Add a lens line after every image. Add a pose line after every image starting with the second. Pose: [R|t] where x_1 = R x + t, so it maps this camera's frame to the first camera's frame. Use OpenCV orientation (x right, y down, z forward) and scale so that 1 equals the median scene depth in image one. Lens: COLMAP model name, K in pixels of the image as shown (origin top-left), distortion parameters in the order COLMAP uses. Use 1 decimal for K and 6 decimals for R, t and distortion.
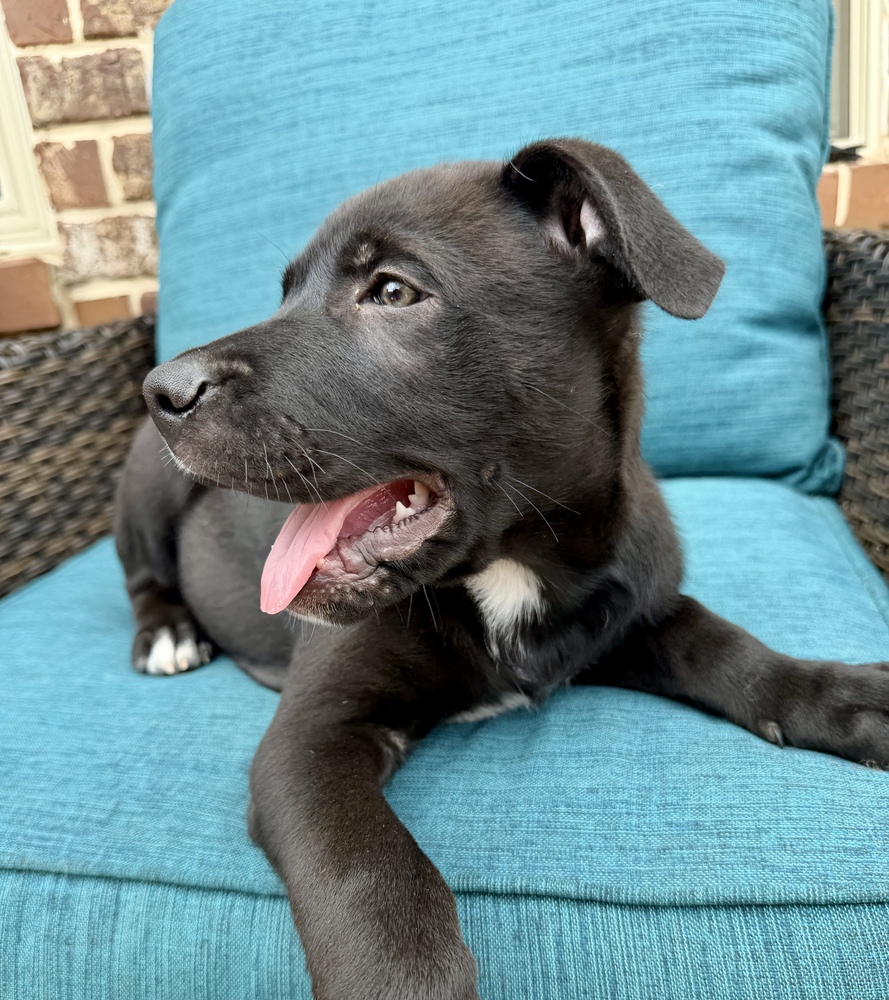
lens RADIAL K [[844.5, 0, 468.4], [0, 844.5, 618.7], [0, 0, 1]] dist [-0.060286, 0.032981]
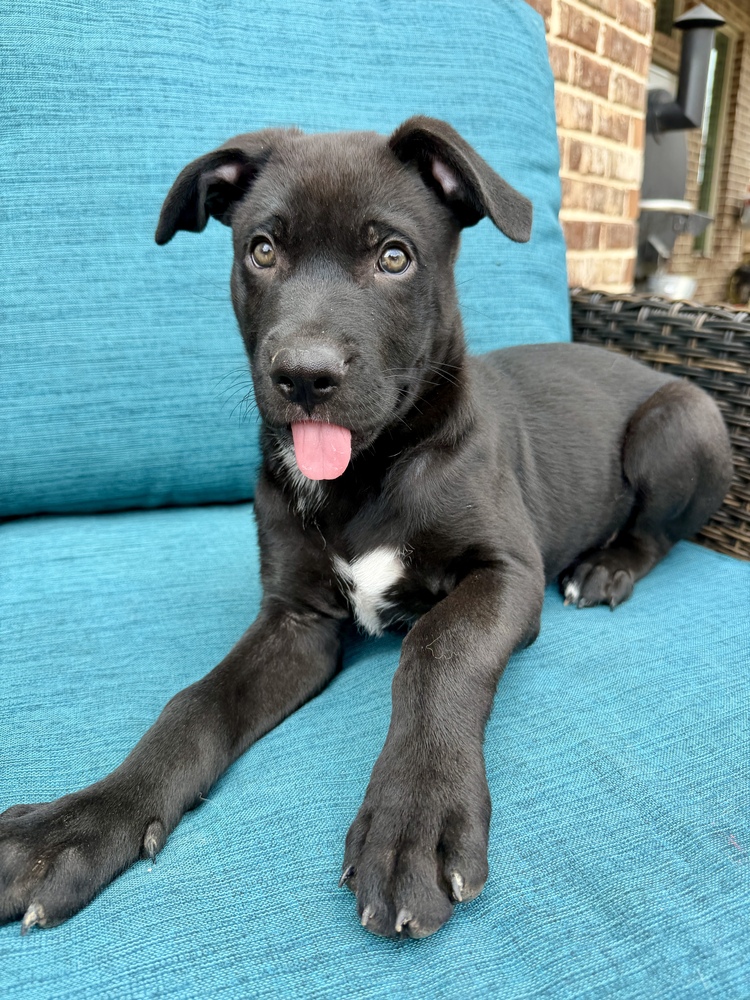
lens RADIAL K [[699.7, 0, 382.4], [0, 699.7, 519.5], [0, 0, 1]] dist [-0.027592, -0.004676]
pose [[0.809184, -0.089759, 0.580659, -0.494603], [0.120549, 0.992601, -0.014556, -0.117190], [-0.575056, 0.081777, 0.814017, 0.288615]]
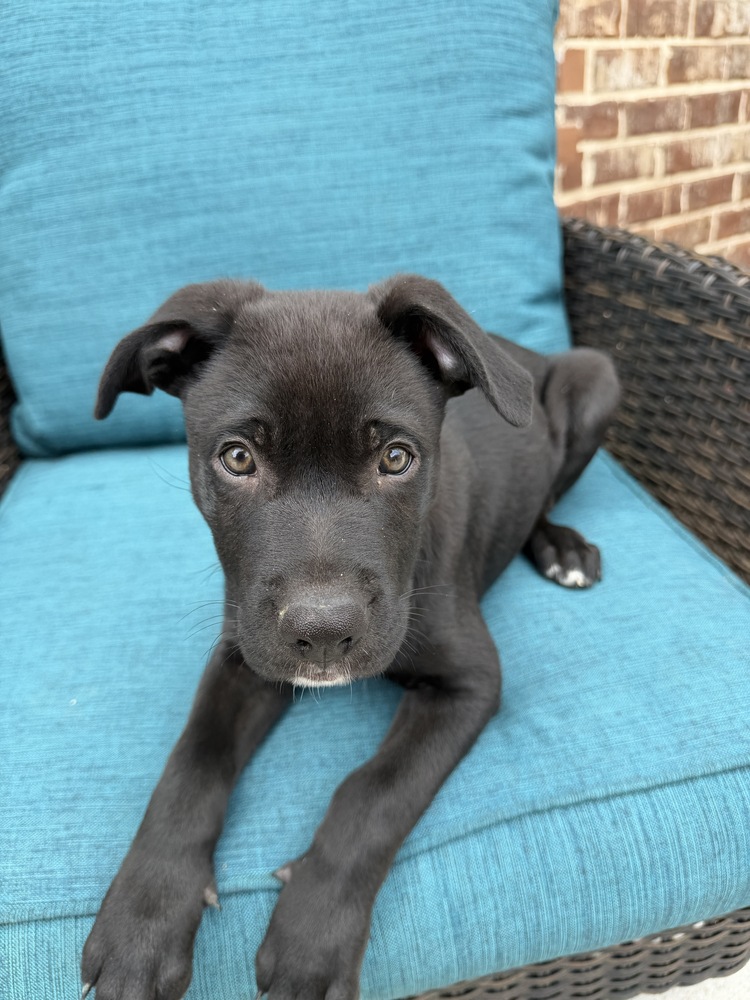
lens RADIAL K [[699.7, 0, 384.4], [0, 699.7, 518.4], [0, 0, 1]] dist [-0.027592, -0.004676]
pose [[0.930856, -0.143773, 0.335912, -0.297788], [0.107288, 0.986357, 0.124860, -0.166062], [-0.349280, -0.080188, 0.933581, -0.006771]]
